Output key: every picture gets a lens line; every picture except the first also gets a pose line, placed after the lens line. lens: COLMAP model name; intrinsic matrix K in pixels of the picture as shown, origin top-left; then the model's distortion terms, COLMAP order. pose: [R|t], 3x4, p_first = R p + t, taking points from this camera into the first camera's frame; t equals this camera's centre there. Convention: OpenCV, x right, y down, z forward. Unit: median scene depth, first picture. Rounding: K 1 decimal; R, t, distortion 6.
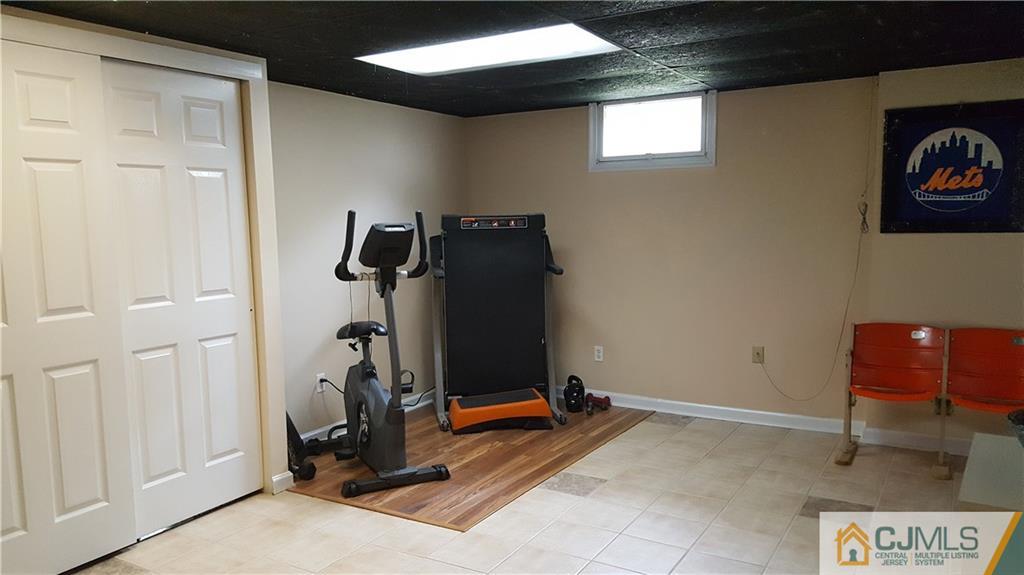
lens RADIAL K [[719.4, 0, 503.0], [0, 719.4, 289.5], [0, 0, 1]] dist [0.038972, -0.084955]
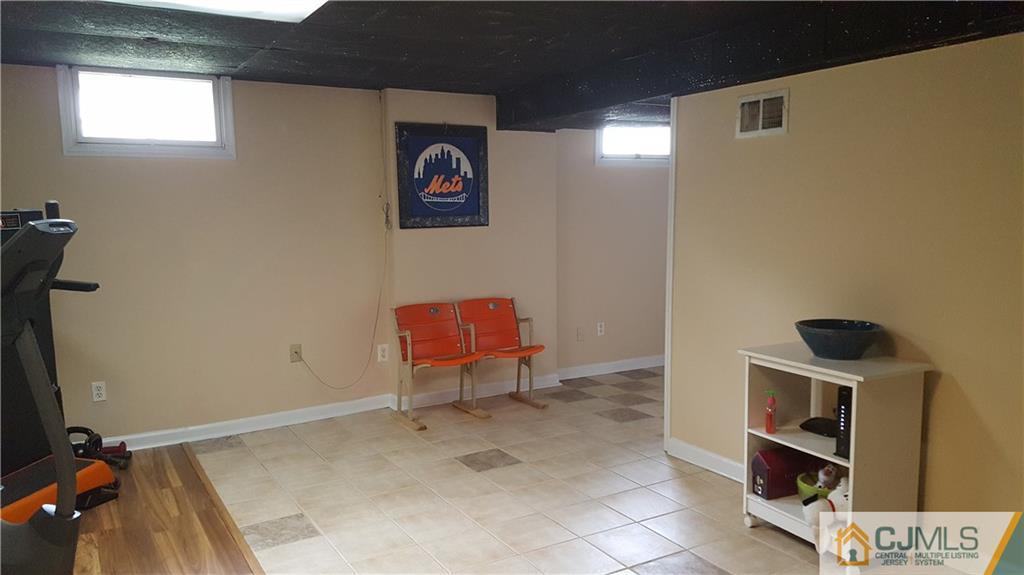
lens RADIAL K [[719.4, 0, 503.9], [0, 719.4, 292.6], [0, 0, 1]] dist [0.038972, -0.084955]
pose [[0.467193, -0.094090, 0.879135, -0.442853], [0.091935, 0.994101, 0.057537, -0.028199], [-0.879362, 0.053942, 0.473088, 0.319905]]
